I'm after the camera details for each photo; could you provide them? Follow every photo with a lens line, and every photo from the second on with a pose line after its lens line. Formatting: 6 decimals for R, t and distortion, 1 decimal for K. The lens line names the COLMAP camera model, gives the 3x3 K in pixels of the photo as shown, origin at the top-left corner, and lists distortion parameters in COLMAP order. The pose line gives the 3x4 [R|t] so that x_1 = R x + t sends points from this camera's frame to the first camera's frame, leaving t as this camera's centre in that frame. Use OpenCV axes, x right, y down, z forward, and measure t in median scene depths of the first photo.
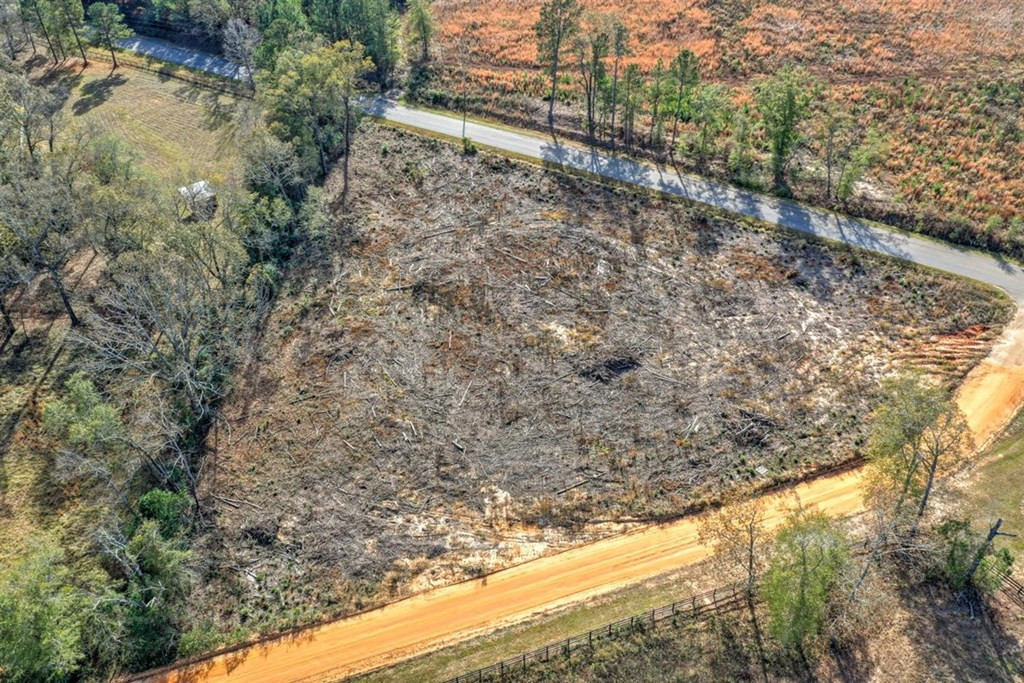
lens RADIAL K [[807.6, 0, 511.1], [0, 807.6, 337.1], [0, 0, 1]] dist [0.010449, 0.031567]
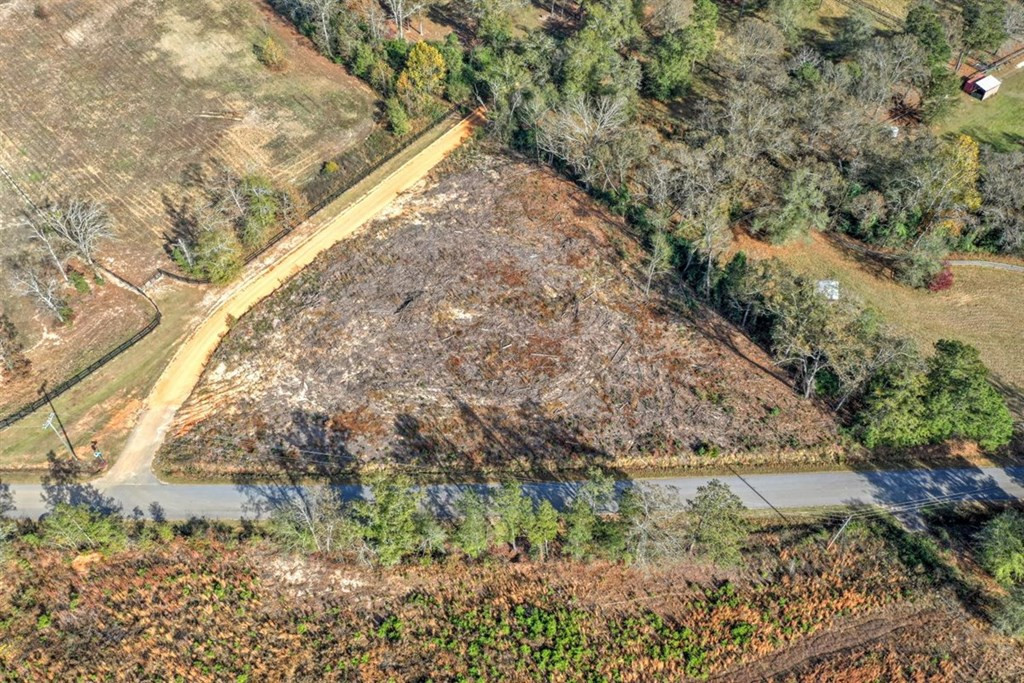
lens RADIAL K [[809.7, 0, 511.4], [0, 809.7, 337.2], [0, 0, 1]] dist [0.003004, 0.036801]
pose [[-0.800837, 0.469896, -0.371293, 0.553485], [-0.372836, 0.093997, 0.923124, -1.390614], [0.468672, 0.877703, 0.099918, 0.965757]]
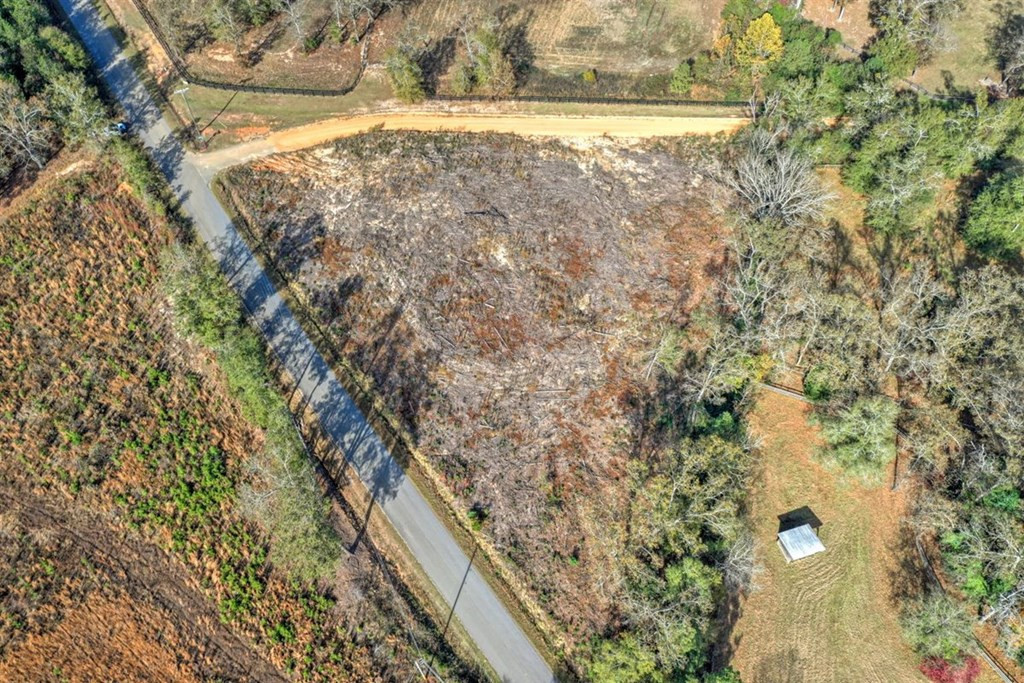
lens RADIAL K [[807.6, 0, 511.1], [0, 807.6, 337.1], [0, 0, 1]] dist [0.010449, 0.031567]
pose [[-0.942263, -0.251974, 0.220568, -0.304565], [0.244894, -0.069249, 0.967074, -1.392560], [-0.228403, 0.965253, 0.126958, 0.987114]]
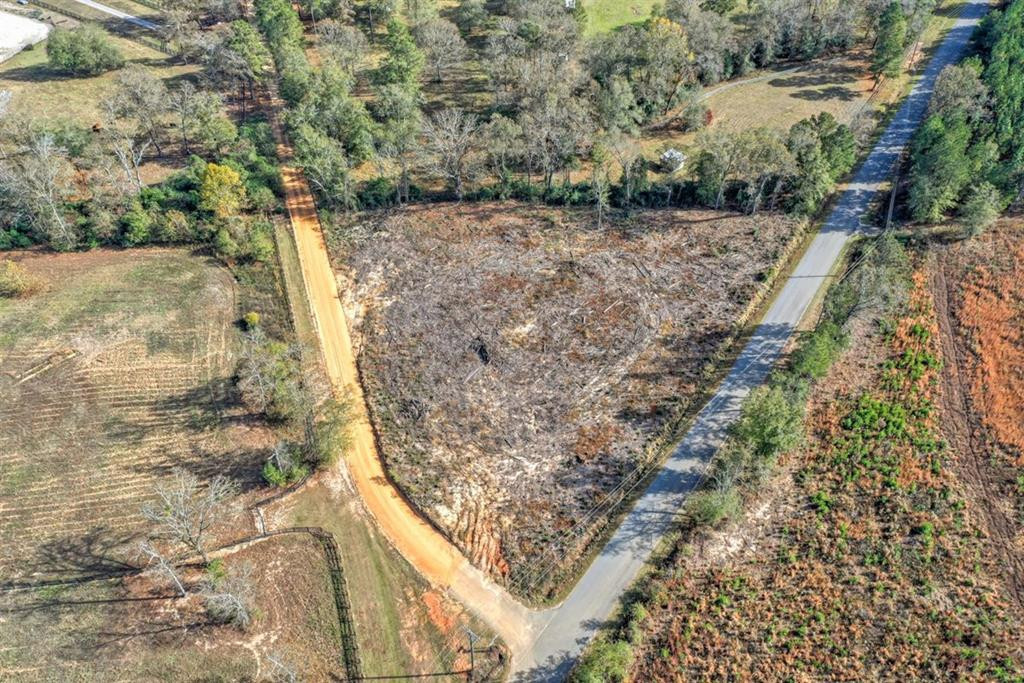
lens RADIAL K [[809.7, 0, 511.4], [0, 809.7, 337.2], [0, 0, 1]] dist [0.003004, 0.036801]
pose [[0.005409, 0.724165, -0.689605, 1.110357], [-0.653116, 0.524769, 0.545946, -0.804433], [0.757238, 0.447440, 0.475803, 0.306306]]
